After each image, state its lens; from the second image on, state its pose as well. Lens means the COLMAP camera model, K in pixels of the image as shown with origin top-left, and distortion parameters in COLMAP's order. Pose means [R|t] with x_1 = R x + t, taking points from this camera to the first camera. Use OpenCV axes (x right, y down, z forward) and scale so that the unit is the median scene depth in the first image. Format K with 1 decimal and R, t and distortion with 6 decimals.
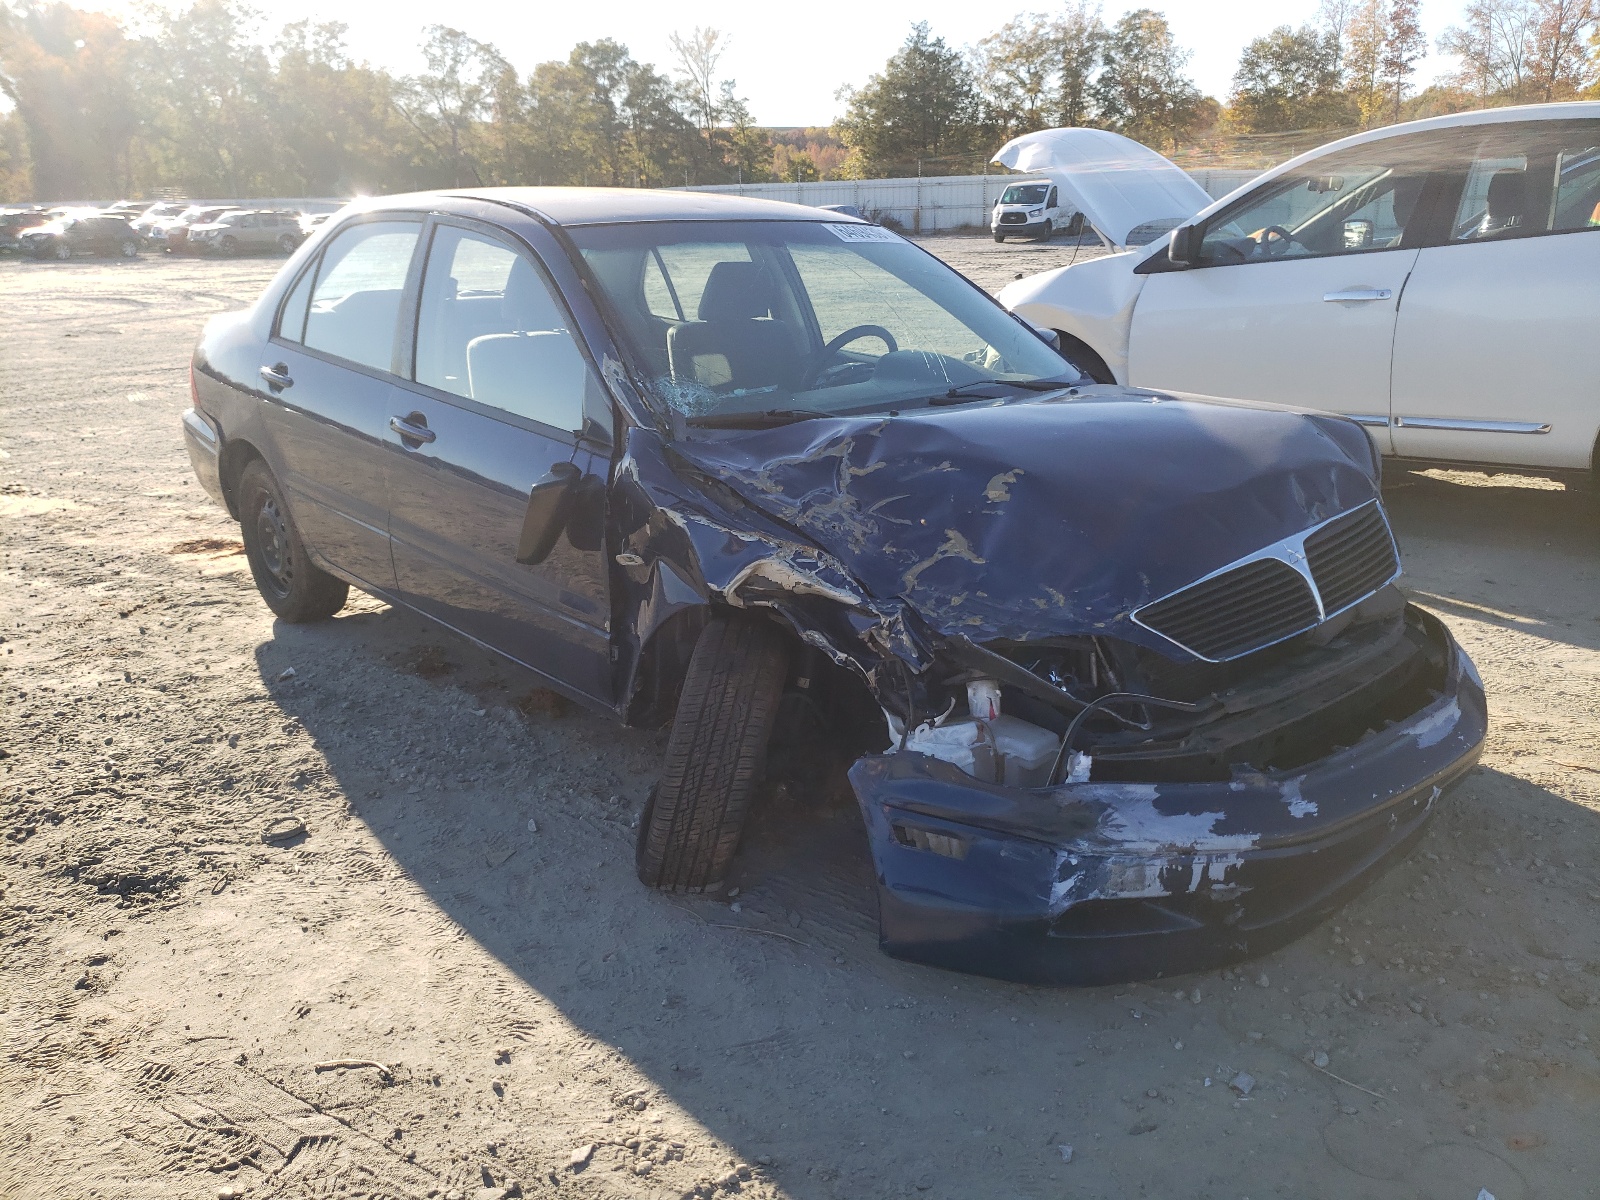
lens RADIAL K [[1231.5, 0, 799.3], [0, 1231.5, 633.8], [0, 0, 1]] dist [-0.003562, -0.001093]
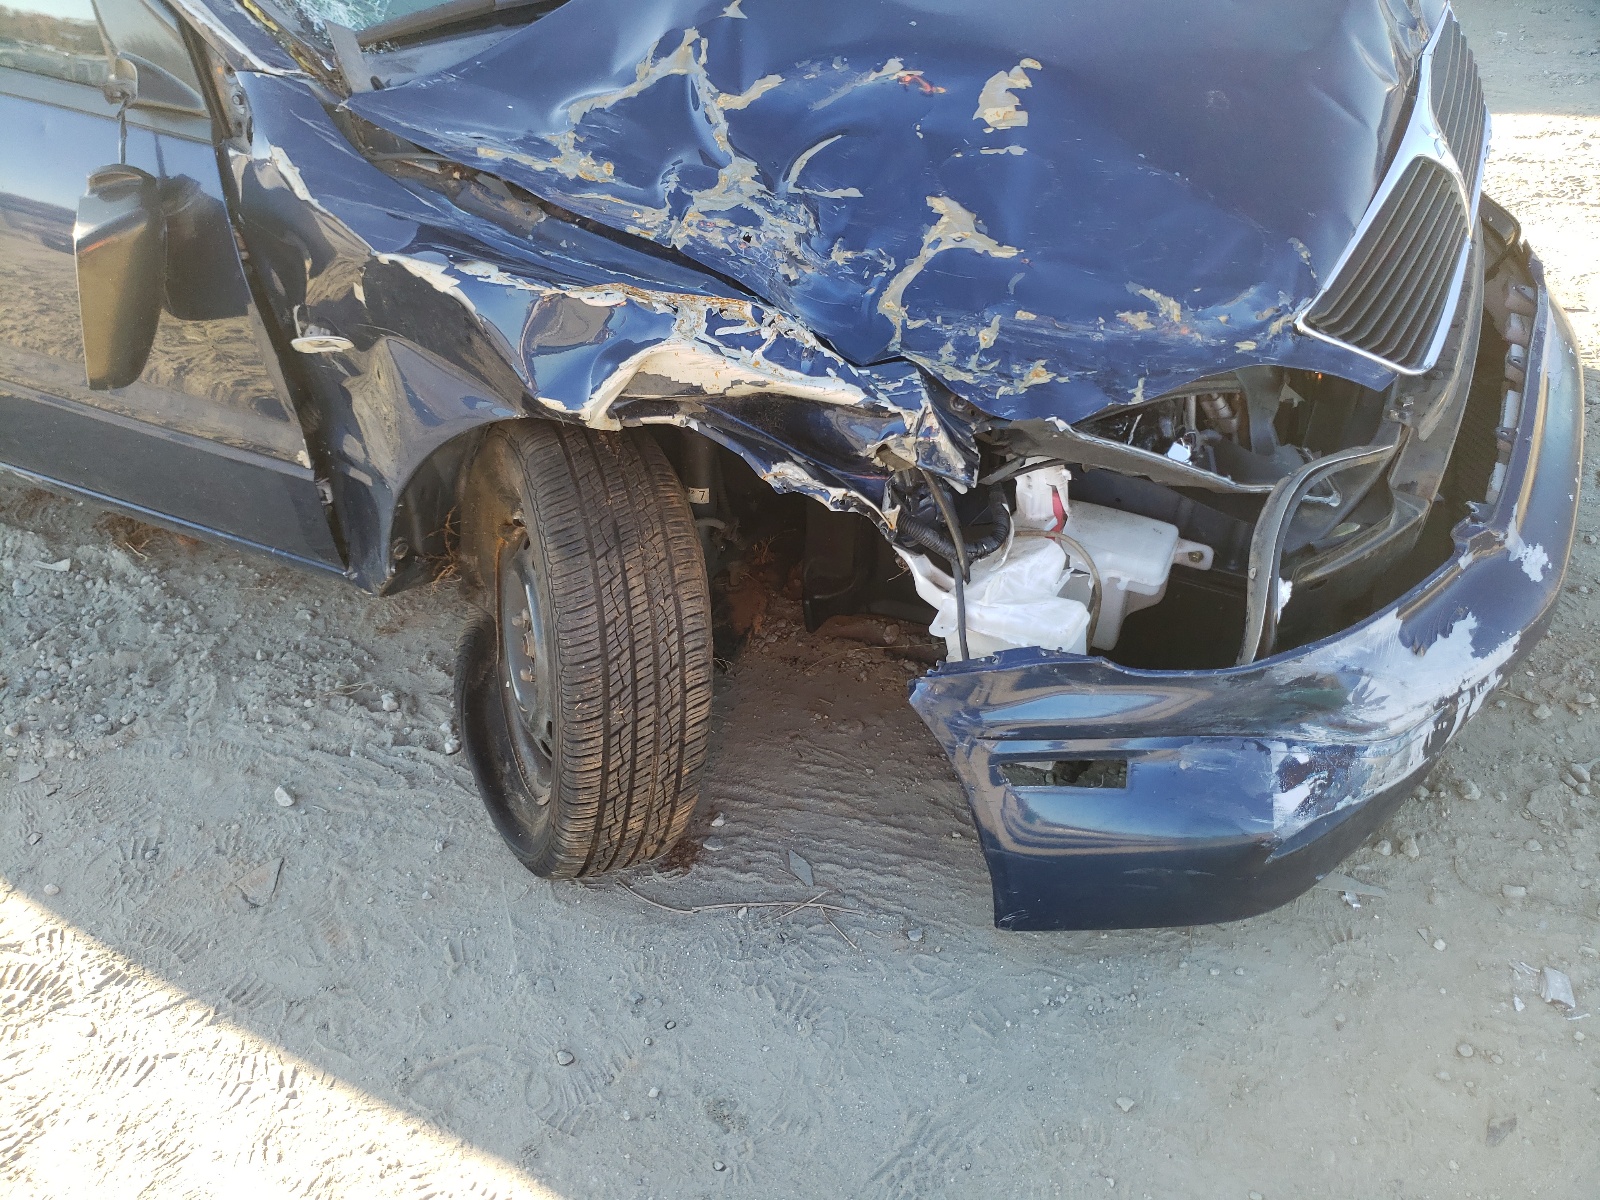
lens RADIAL K [[1231.5, 0, 799.3], [0, 1231.5, 633.8], [0, 0, 1]] dist [-0.003562, -0.001093]
pose [[0.915039, -0.295901, 0.274128, -0.149982], [0.157536, 0.887790, 0.432449, -0.165071], [-0.371330, -0.352522, 0.858977, 0.488402]]
